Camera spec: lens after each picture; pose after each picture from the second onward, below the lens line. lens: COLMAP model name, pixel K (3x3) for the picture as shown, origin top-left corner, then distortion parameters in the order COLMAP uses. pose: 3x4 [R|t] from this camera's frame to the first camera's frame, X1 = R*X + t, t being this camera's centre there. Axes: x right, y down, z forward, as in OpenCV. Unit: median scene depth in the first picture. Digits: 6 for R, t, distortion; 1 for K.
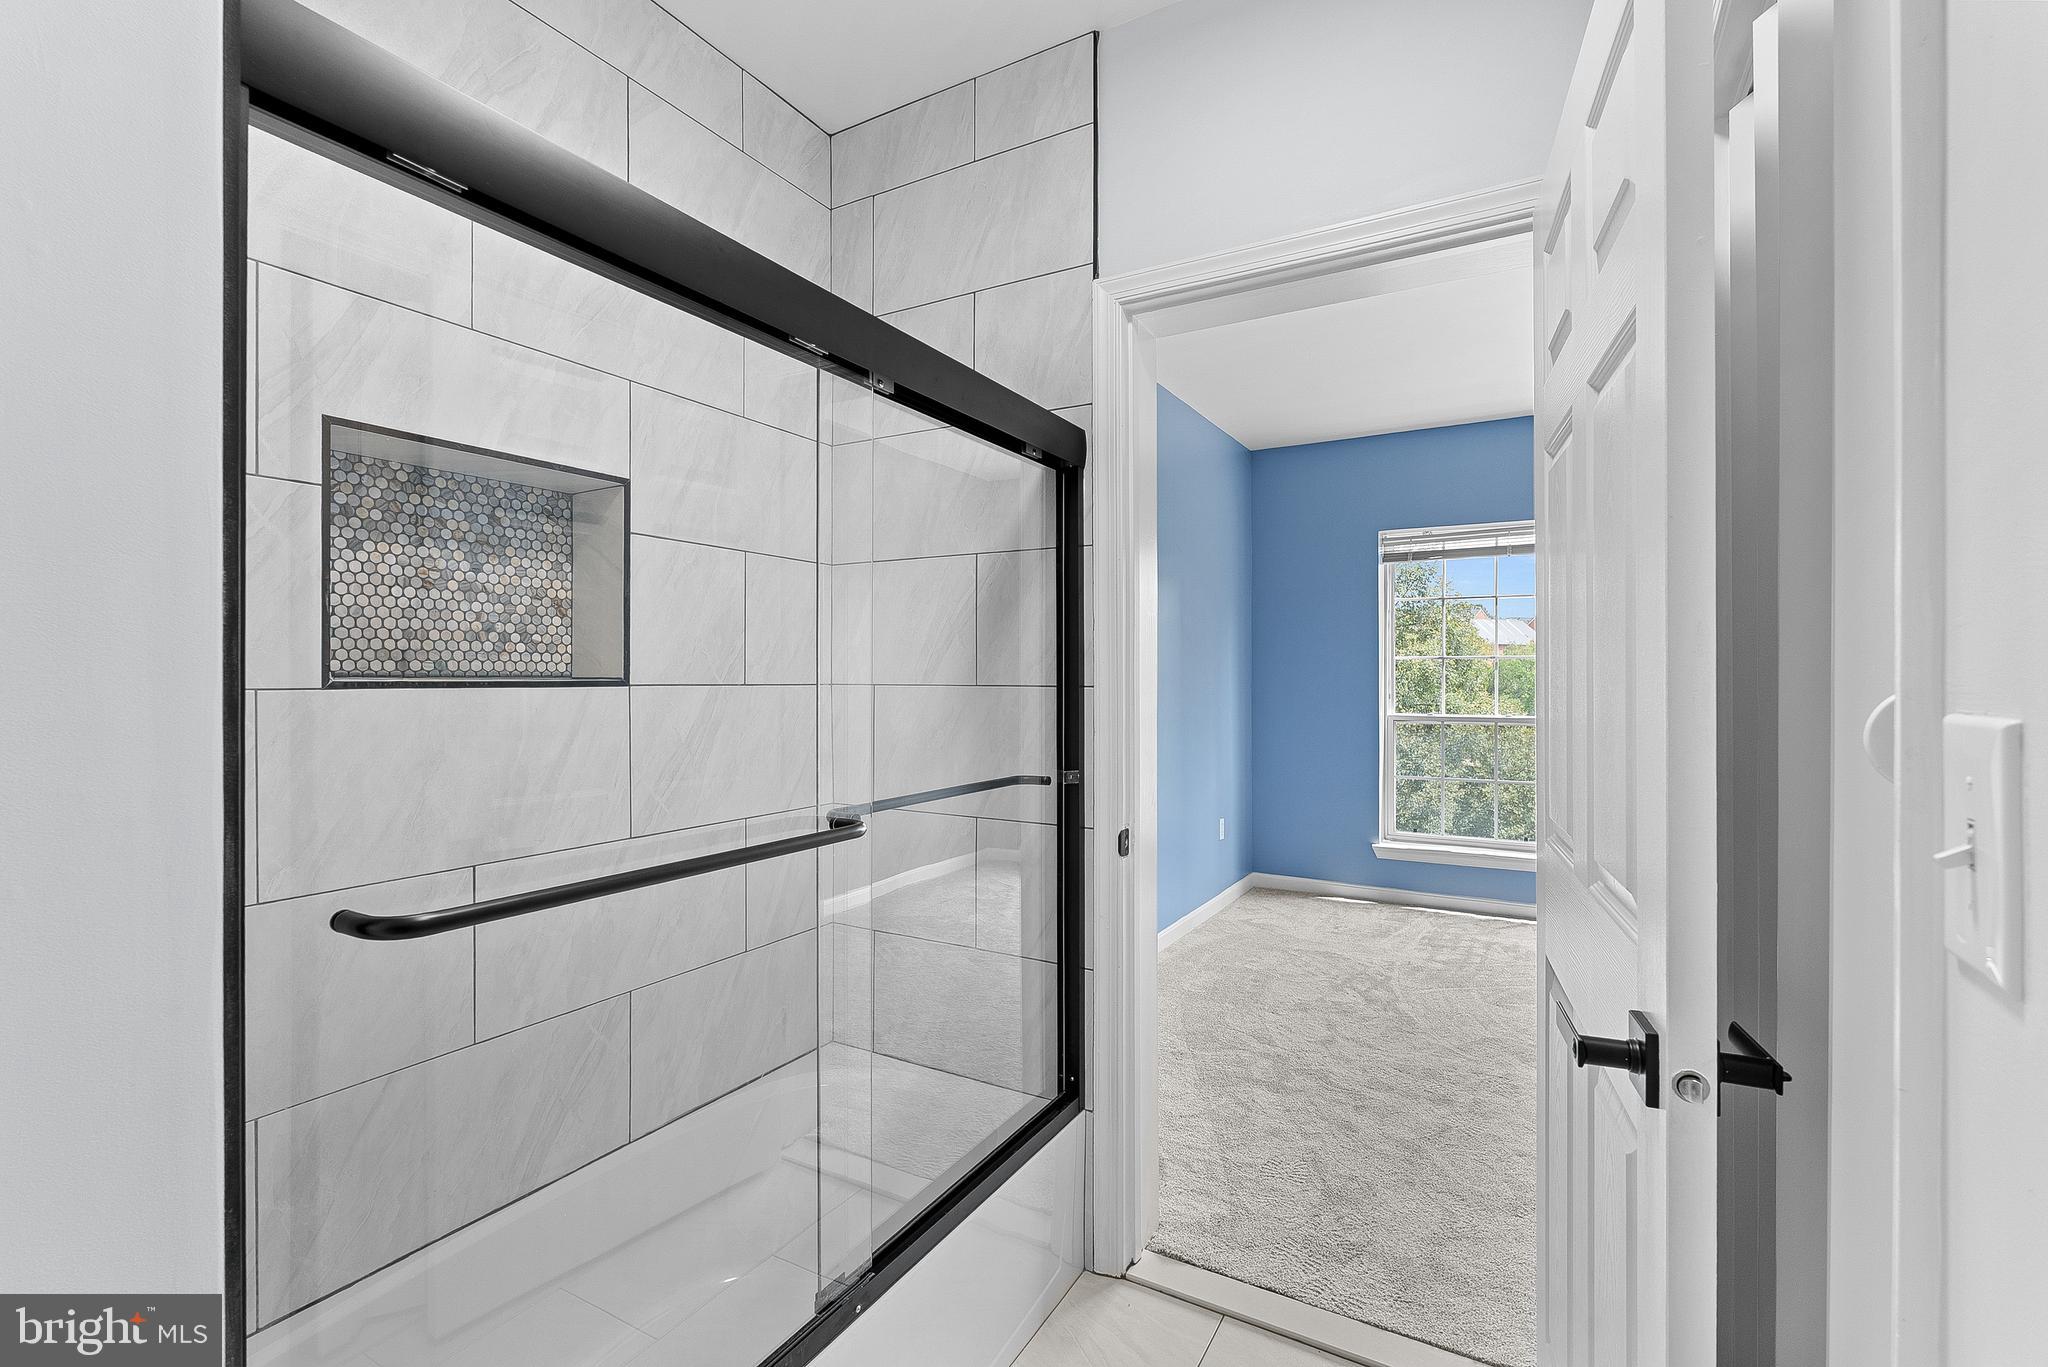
lens RADIAL K [[915.7, 0, 1039.0], [0, 915.7, 672.2], [0, 0, 1]] dist [-0.008553, 0.002127]
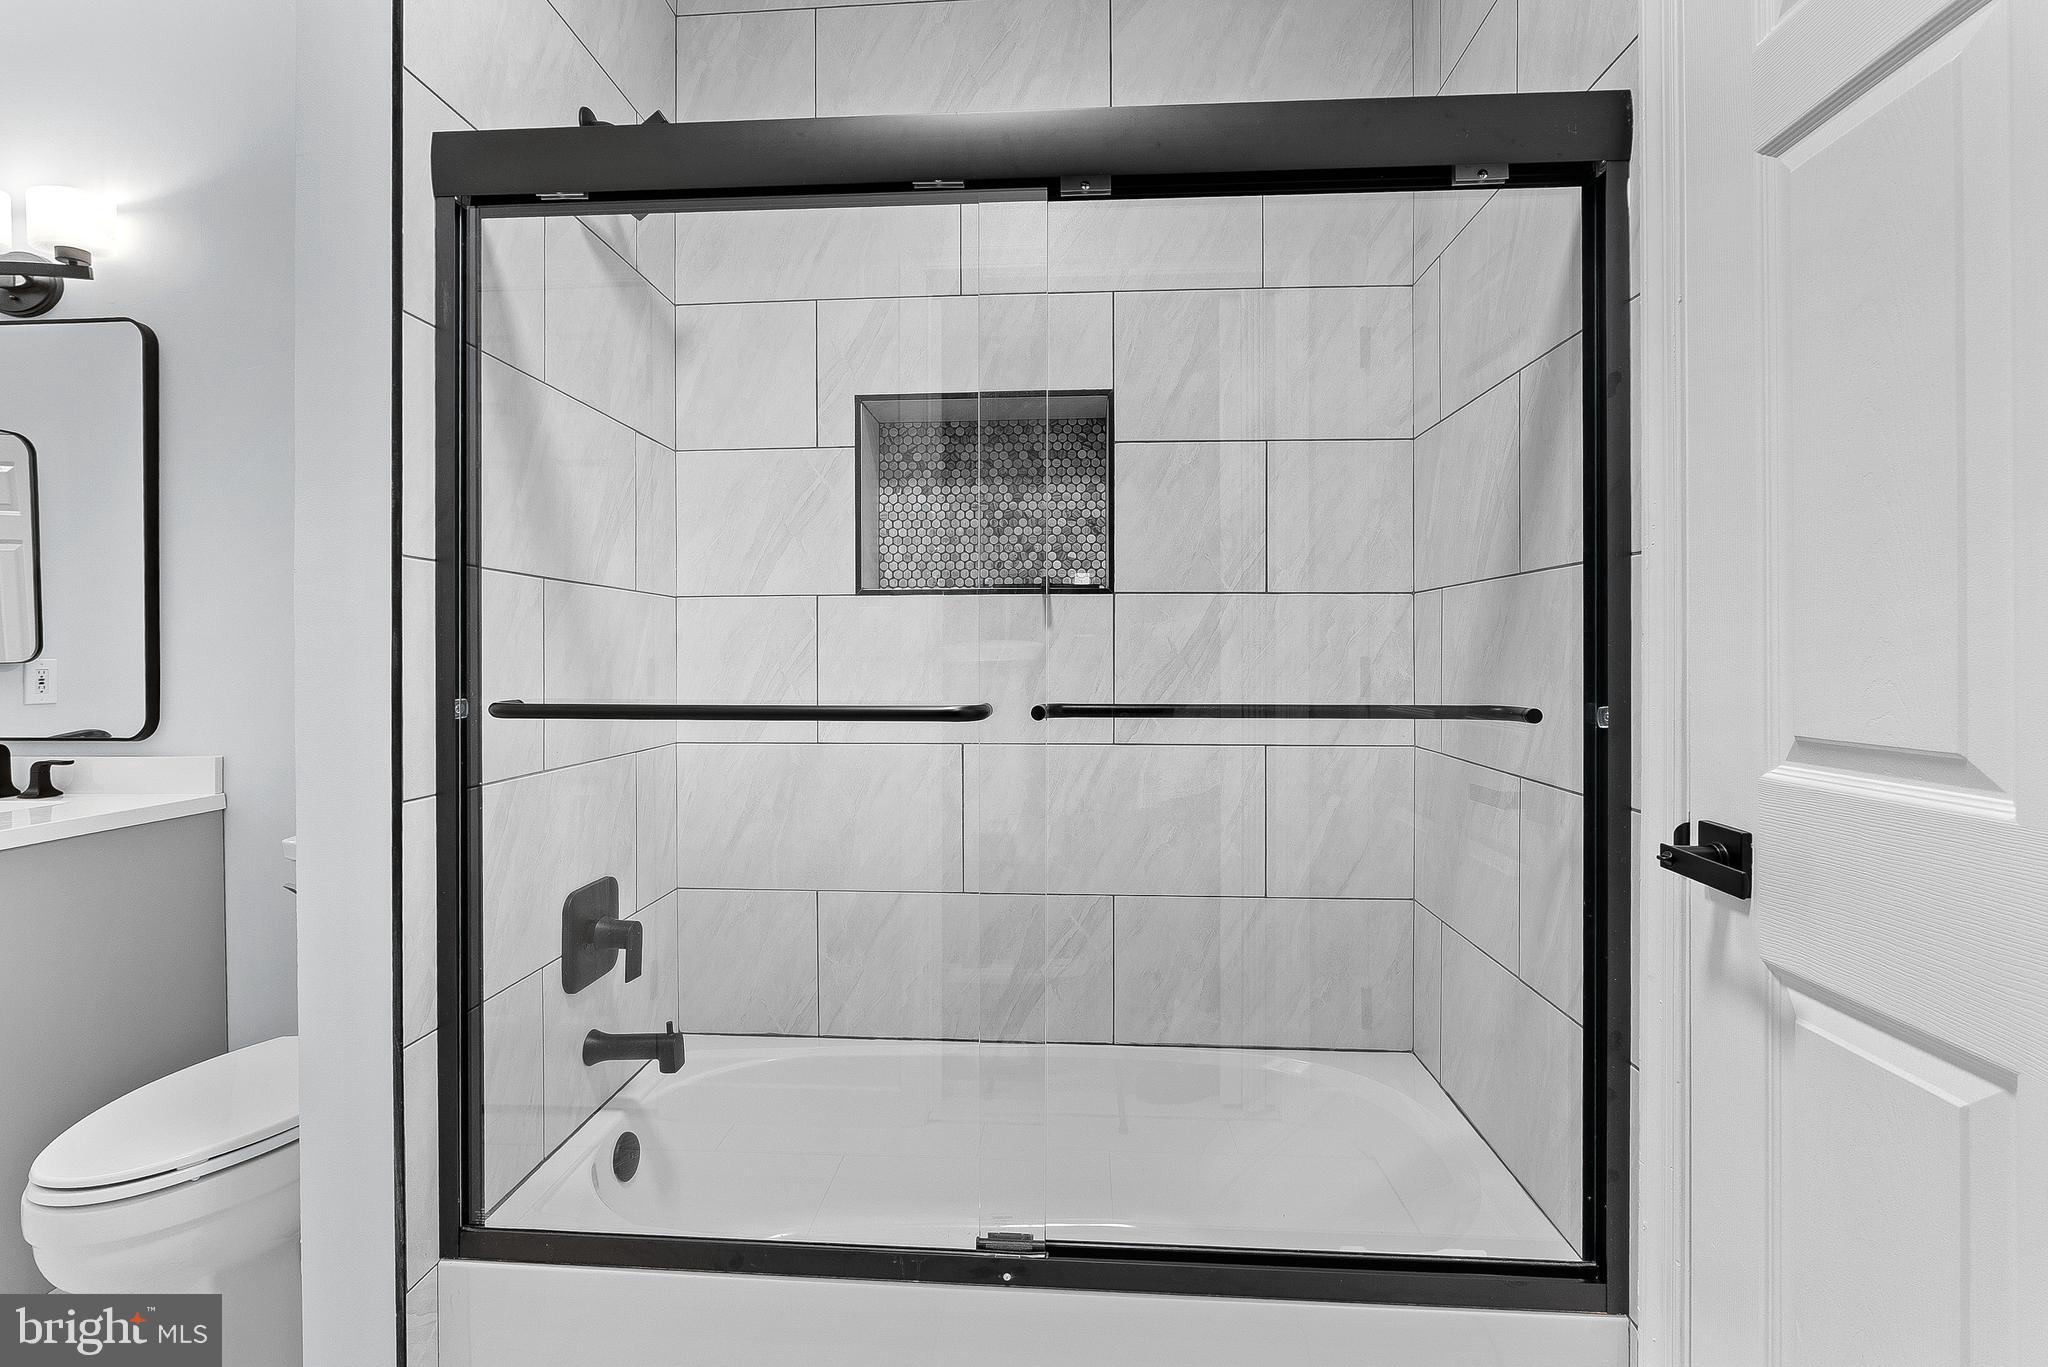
lens RADIAL K [[915.7, 0, 999.8], [0, 915.7, 650.7], [0, 0, 1]] dist [-0.008553, 0.002127]
pose [[0.420063, -0.001506, -0.907494, 0.437949], [0.004448, 0.999990, 0.000399, 0.081067], [0.907484, -0.004205, 0.420066, 0.481866]]
